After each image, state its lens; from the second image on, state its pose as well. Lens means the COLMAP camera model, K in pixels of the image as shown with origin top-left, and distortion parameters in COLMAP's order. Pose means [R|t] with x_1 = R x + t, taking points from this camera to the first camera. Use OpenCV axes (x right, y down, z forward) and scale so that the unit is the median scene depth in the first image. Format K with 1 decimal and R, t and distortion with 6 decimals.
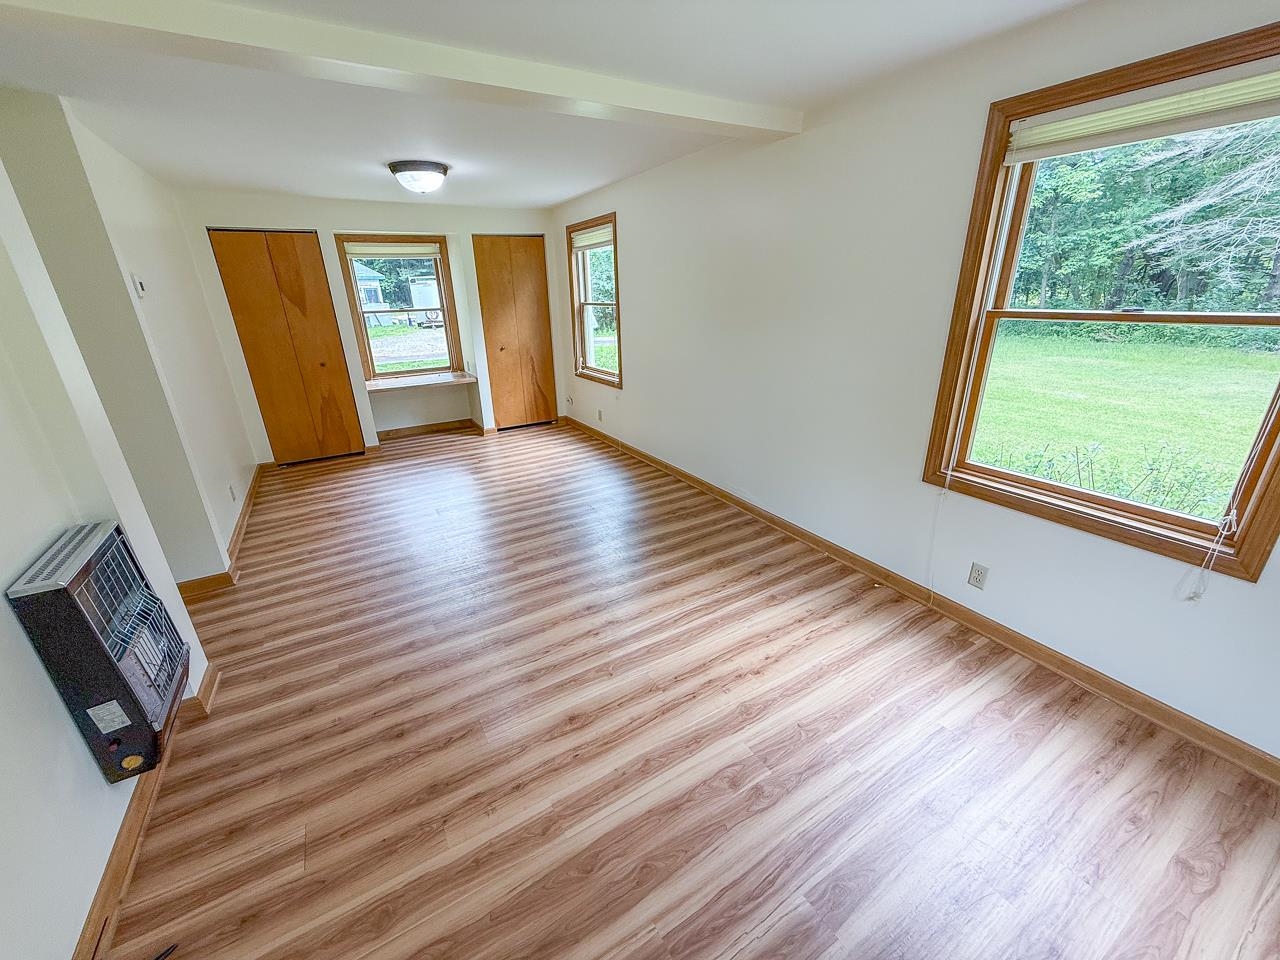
lens RADIAL K [[508.9, 0, 637.6], [0, 508.9, 480.7], [0, 0, 1]] dist [-0.000786, 0.000219]
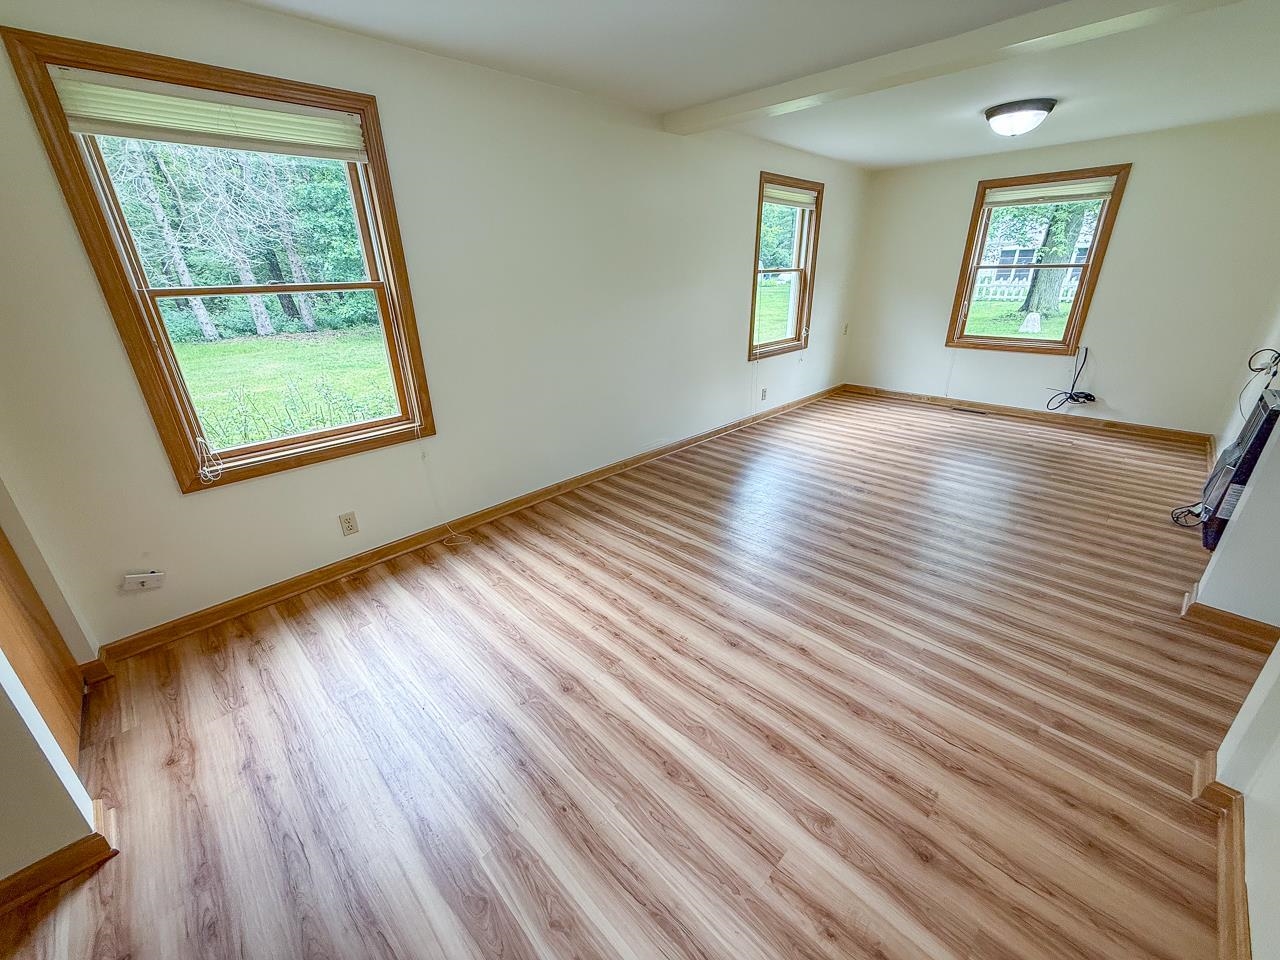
lens RADIAL K [[508.9, 0, 637.4], [0, 508.9, 478.4], [0, 0, 1]] dist [-0.000786, 0.000219]
pose [[-0.243327, -0.342422, 0.907490, -0.839667], [0.367514, 0.833300, 0.412970, -0.393856], [-0.897622, 0.434002, -0.076919, 1.172296]]
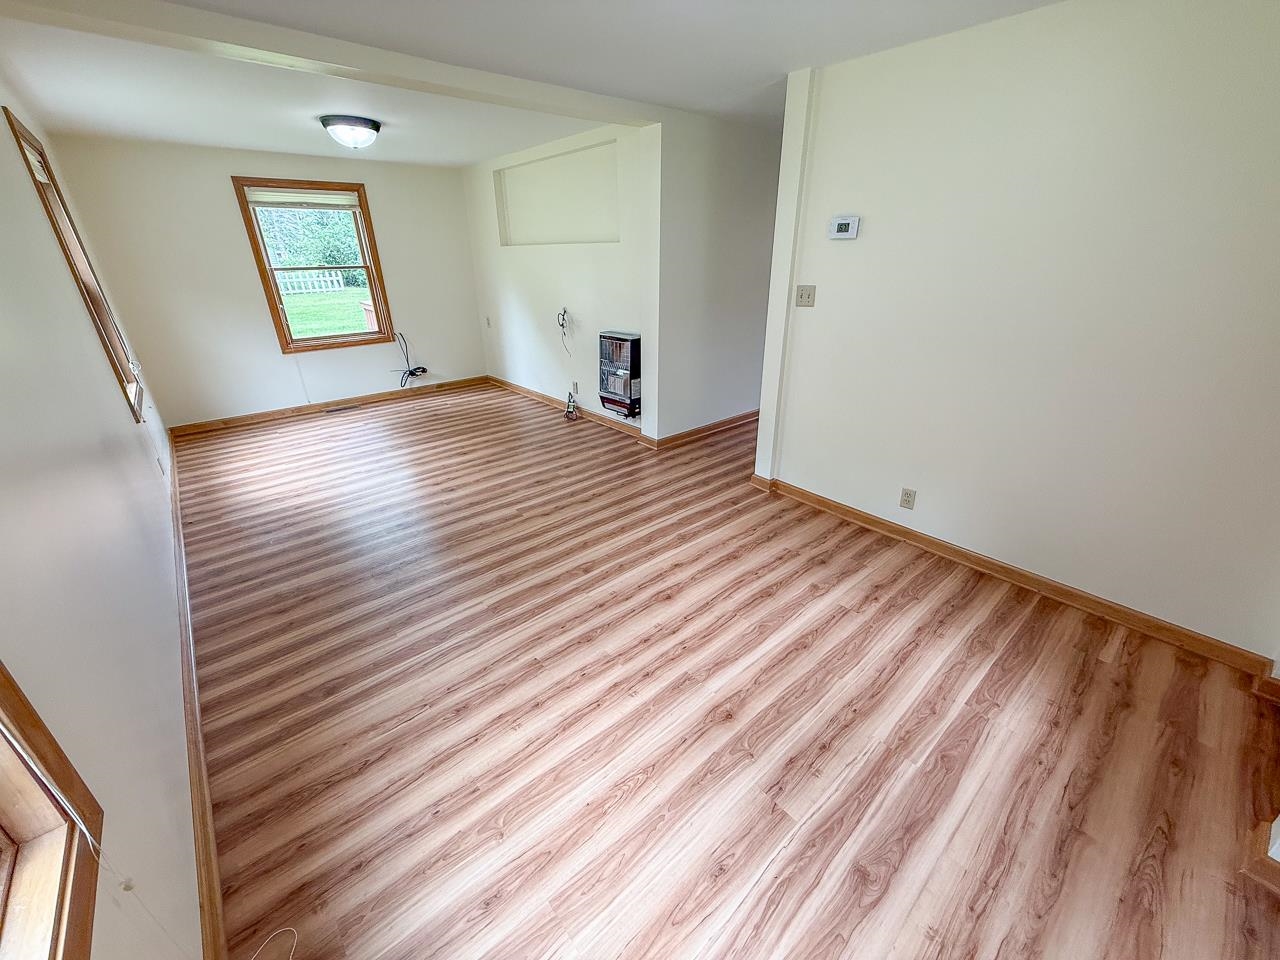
lens RADIAL K [[508.9, 0, 636.1], [0, 508.9, 477.8], [0, 0, 1]] dist [-0.000786, 0.000219]
pose [[-0.983724, 0.104243, -0.146357, -0.279238], [-0.029582, 0.709449, 0.704136, -0.541632], [0.177234, 0.697005, -0.694818, 1.461967]]
